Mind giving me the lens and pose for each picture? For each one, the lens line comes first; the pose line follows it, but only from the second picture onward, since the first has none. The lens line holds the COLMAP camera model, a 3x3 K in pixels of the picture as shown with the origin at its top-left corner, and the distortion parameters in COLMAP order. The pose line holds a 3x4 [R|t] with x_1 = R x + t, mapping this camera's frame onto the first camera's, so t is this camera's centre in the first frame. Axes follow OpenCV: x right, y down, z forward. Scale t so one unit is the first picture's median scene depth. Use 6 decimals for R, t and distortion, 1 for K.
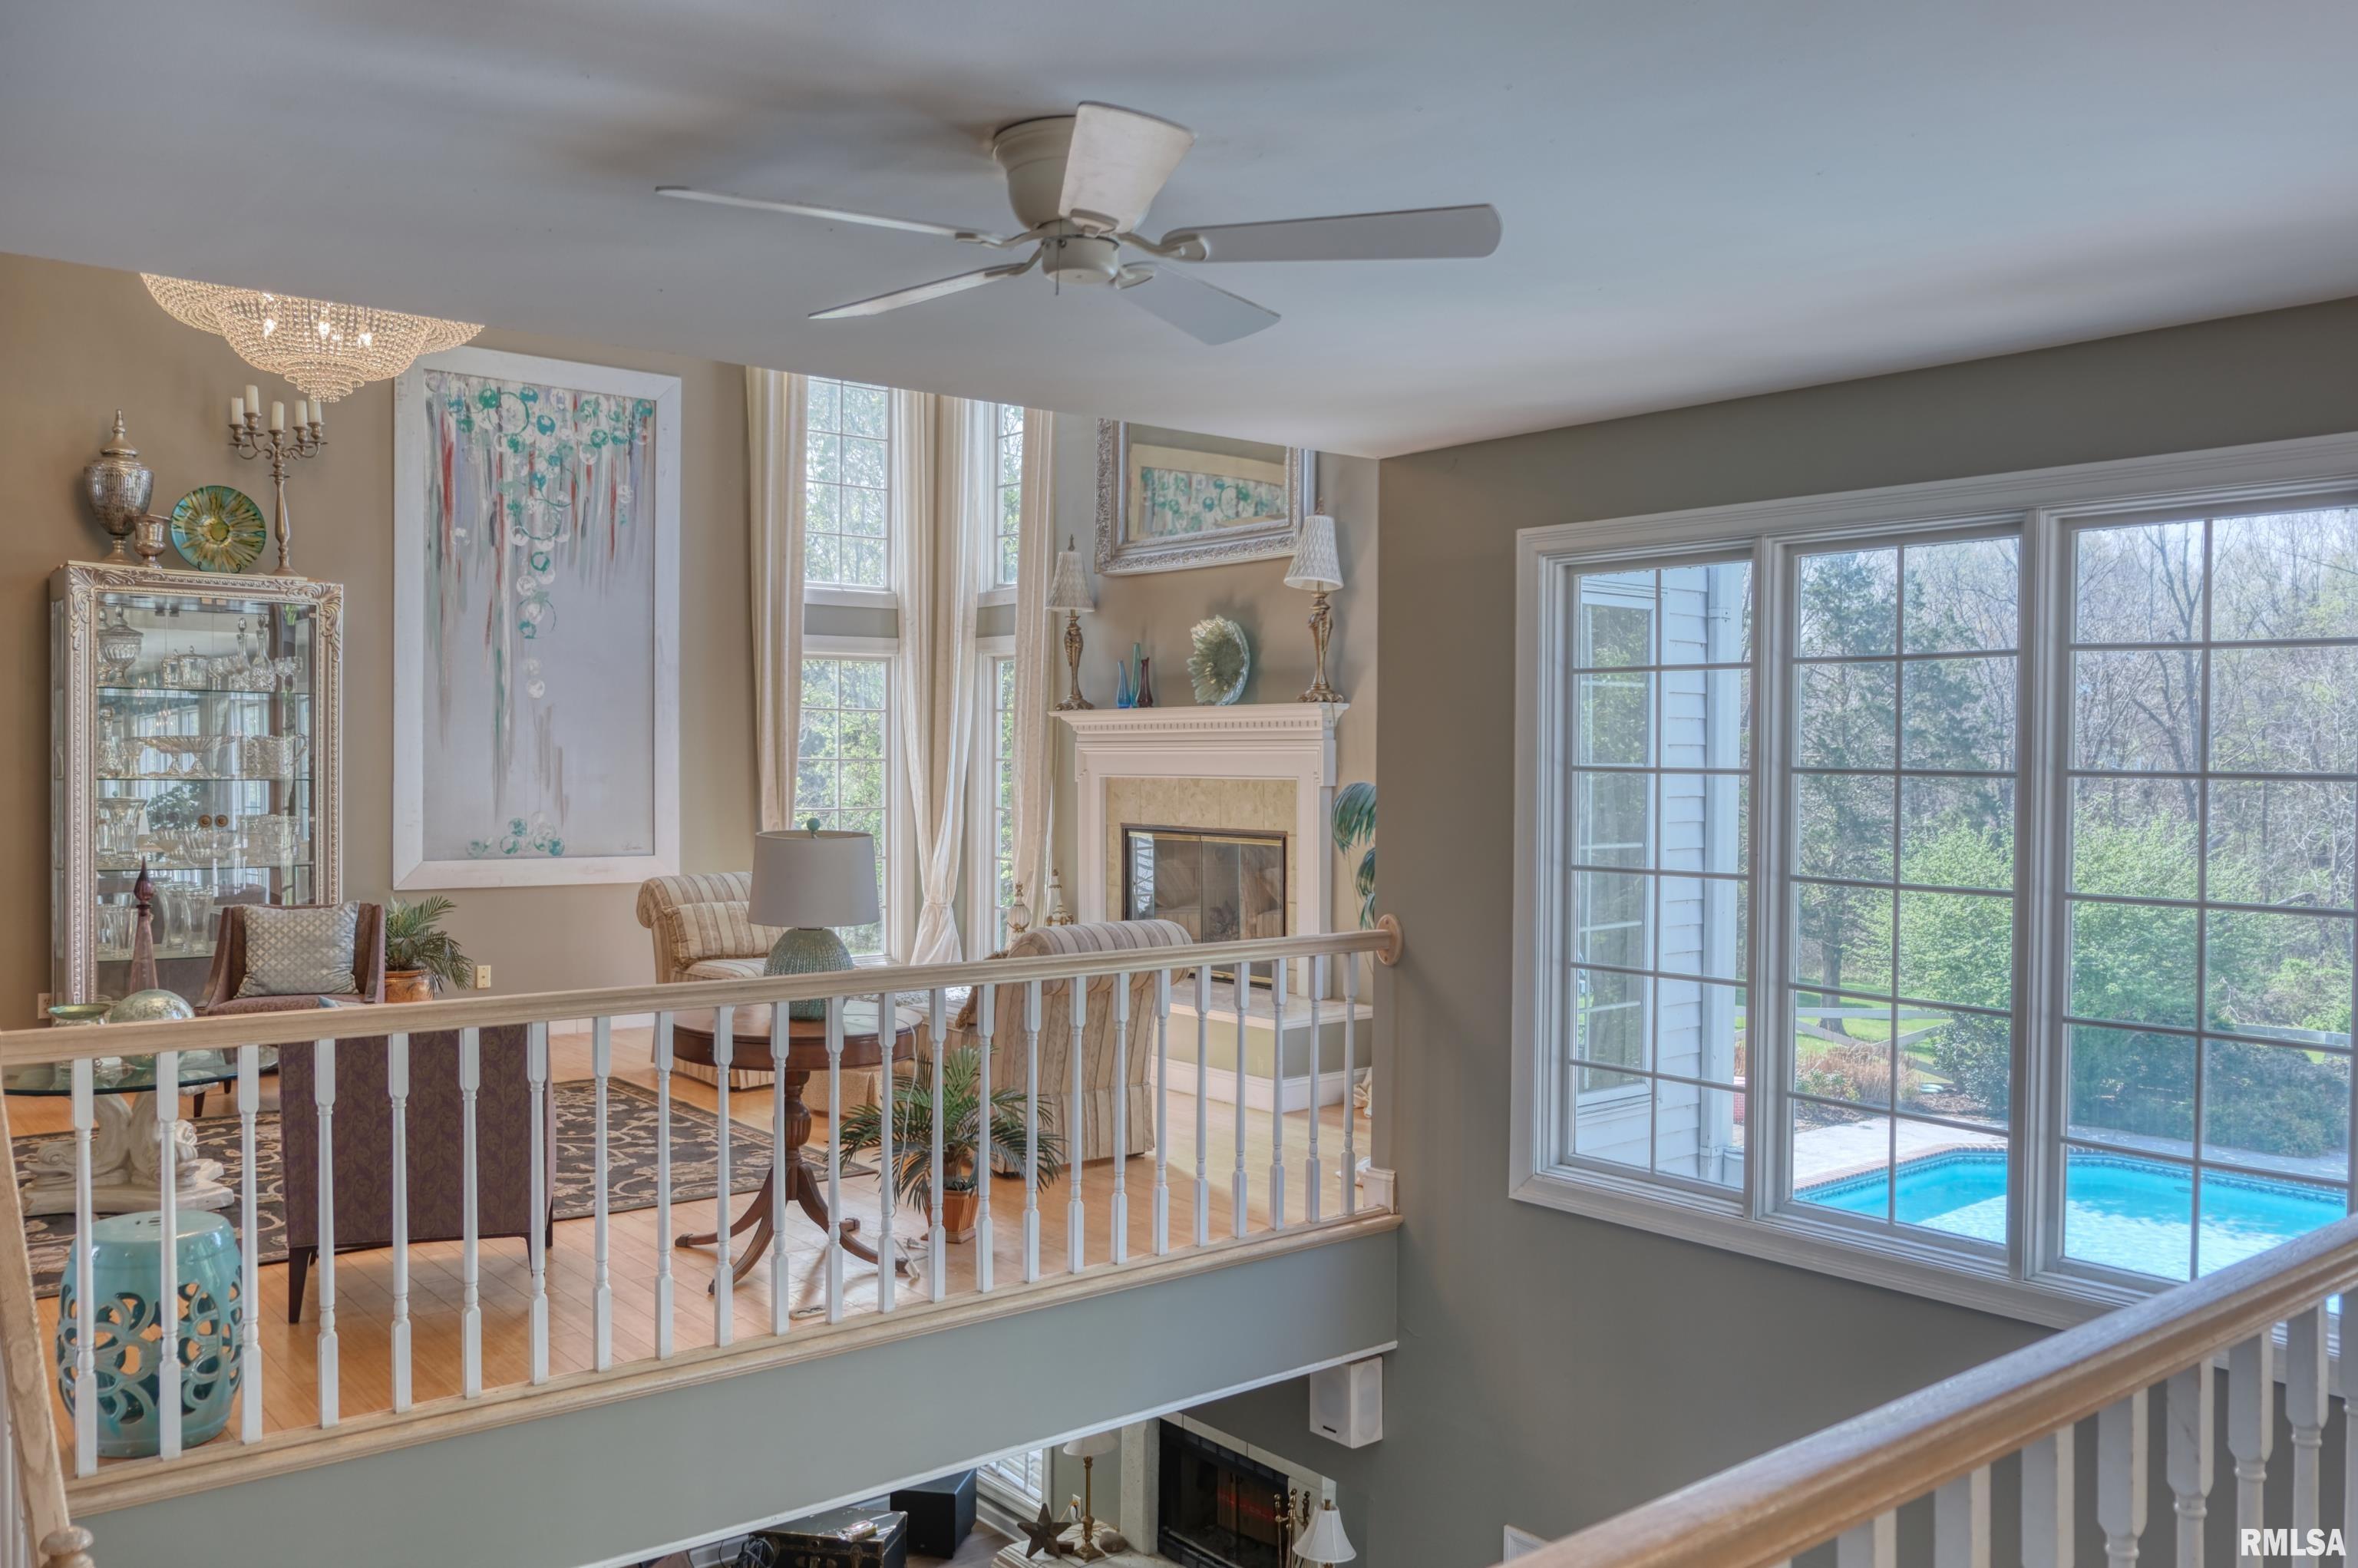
lens RADIAL K [[1792.3, 0, 1179.0], [0, 1792.3, 784.0], [0, 0, 1]] dist [0.002500, 0.007370]
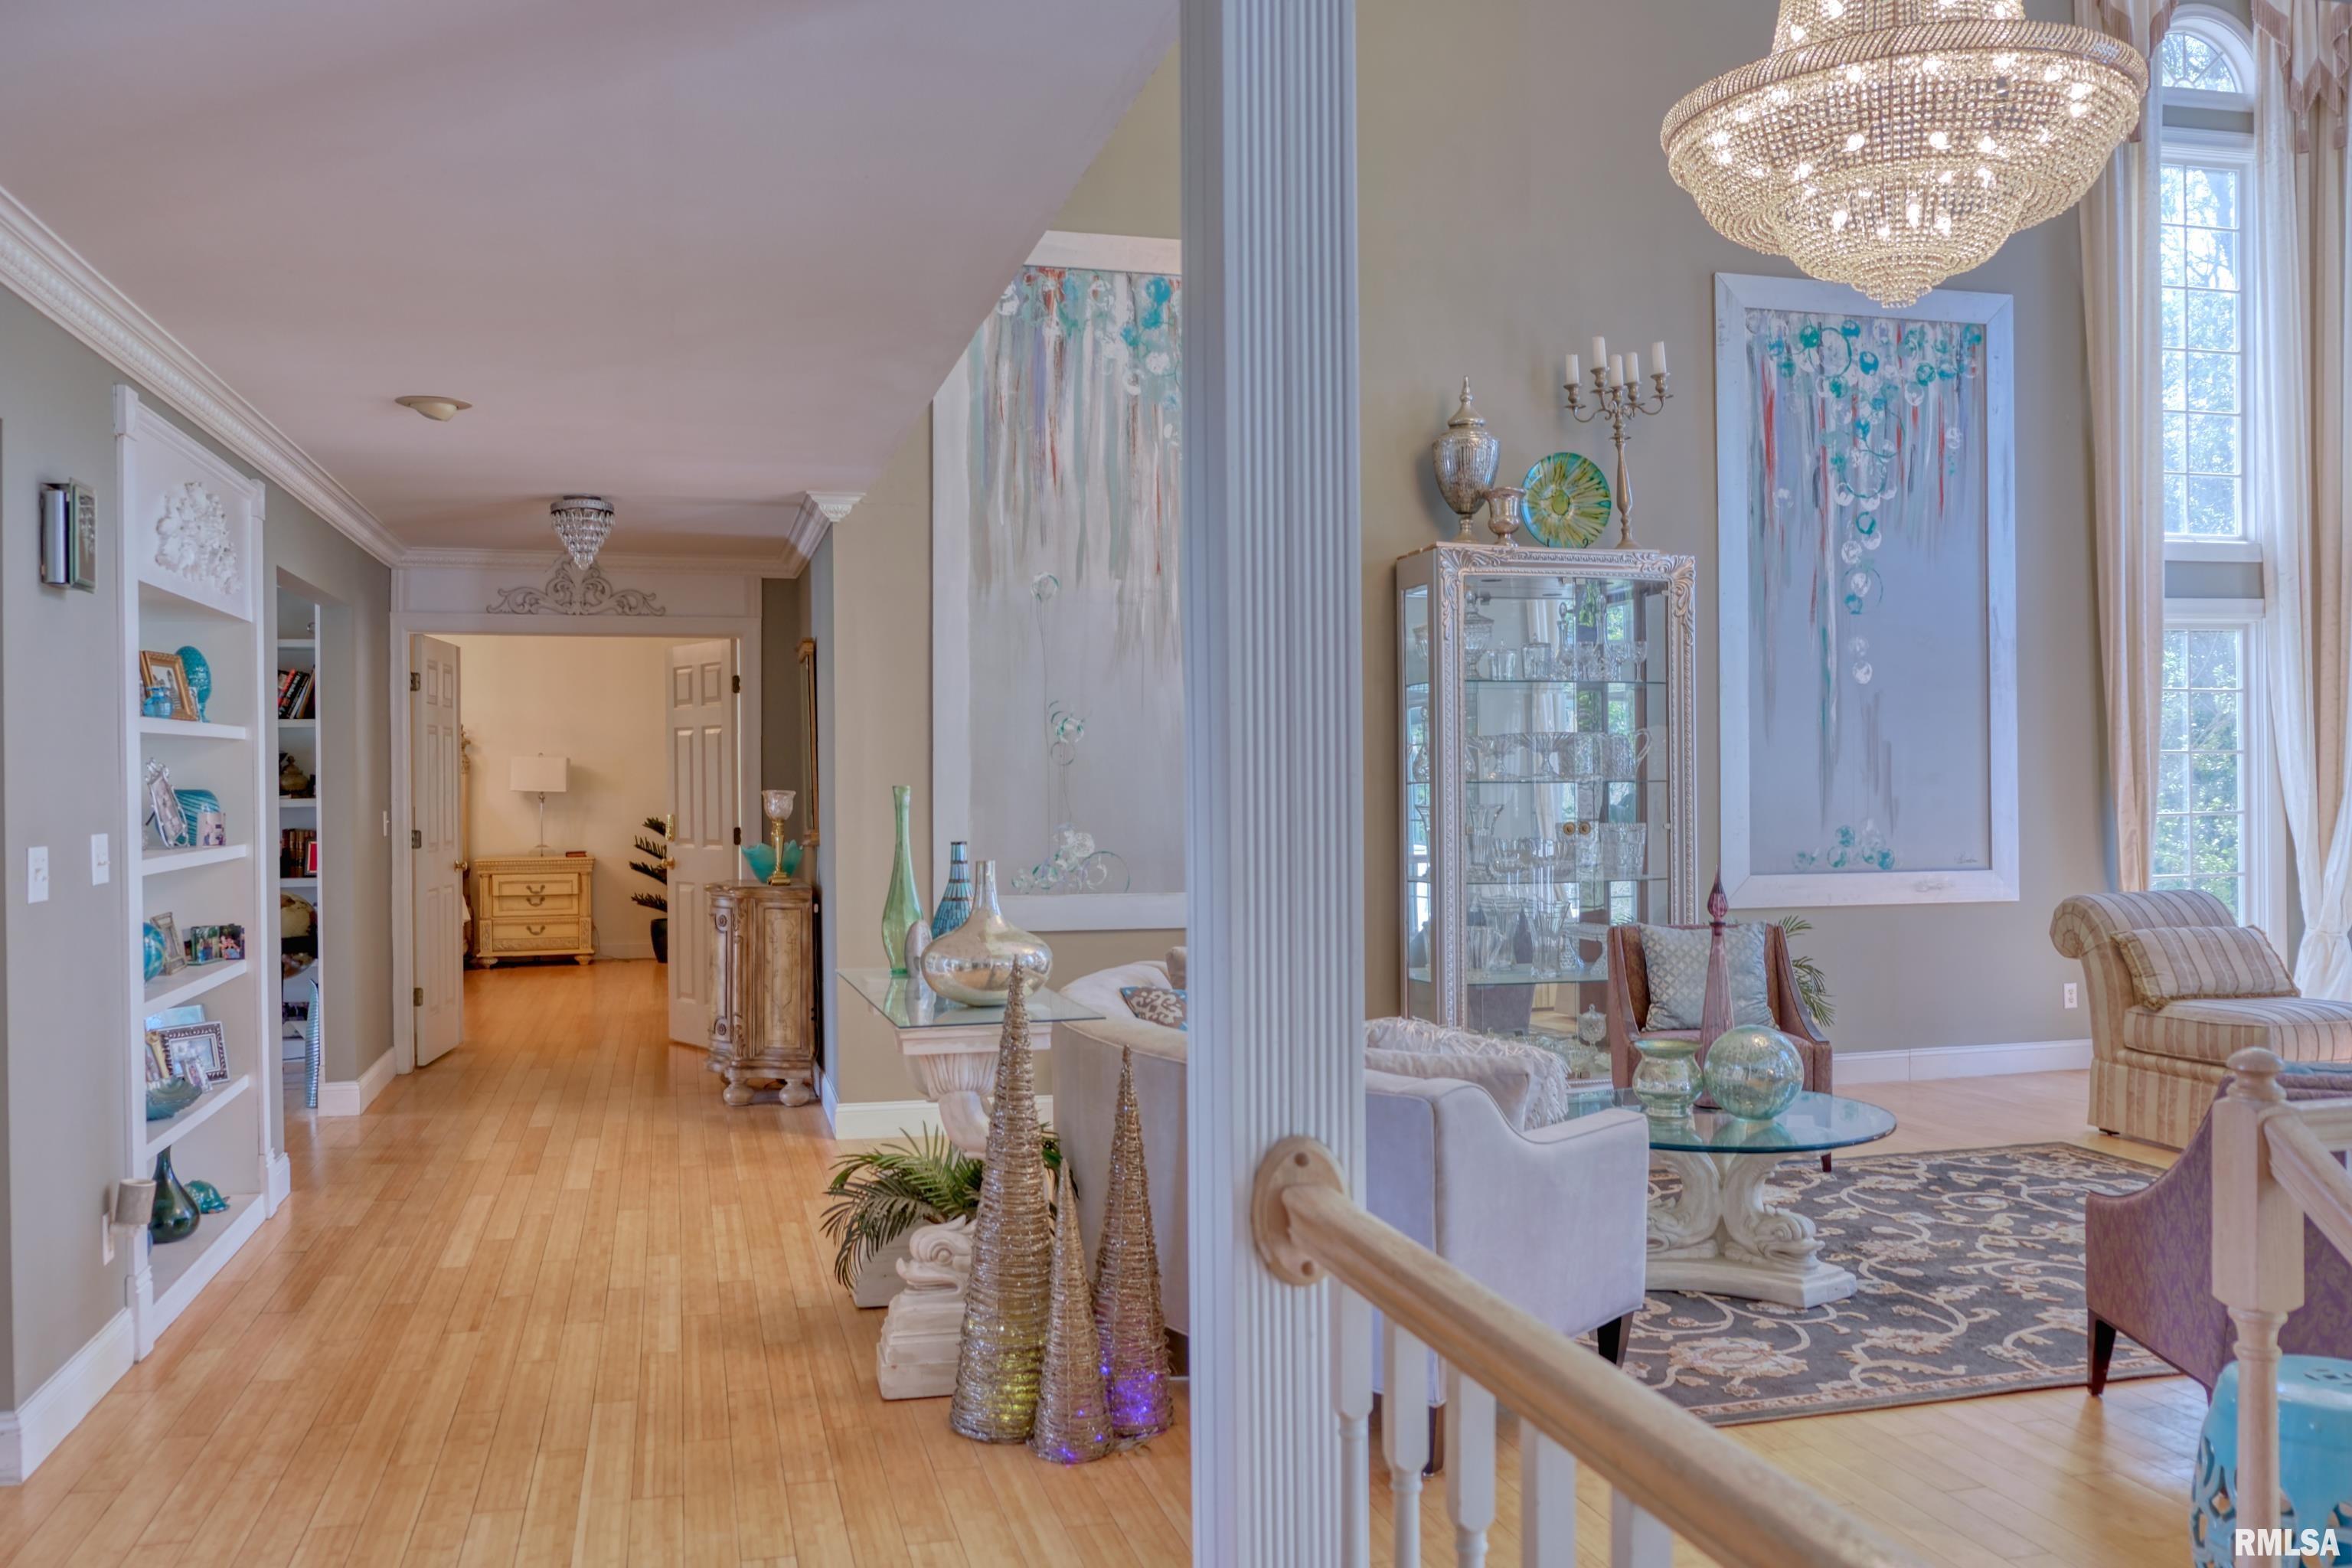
lens RADIAL K [[1787.8, 0, 1176.0], [0, 1787.8, 784.0], [0, 0, 1]] dist [0.002500, 0.007370]
pose [[0.934474, -0.016326, -0.355656, -0.365108], [0.011047, 0.999797, -0.016871, 0.010276], [0.355859, 0.011837, 0.934465, 0.093811]]
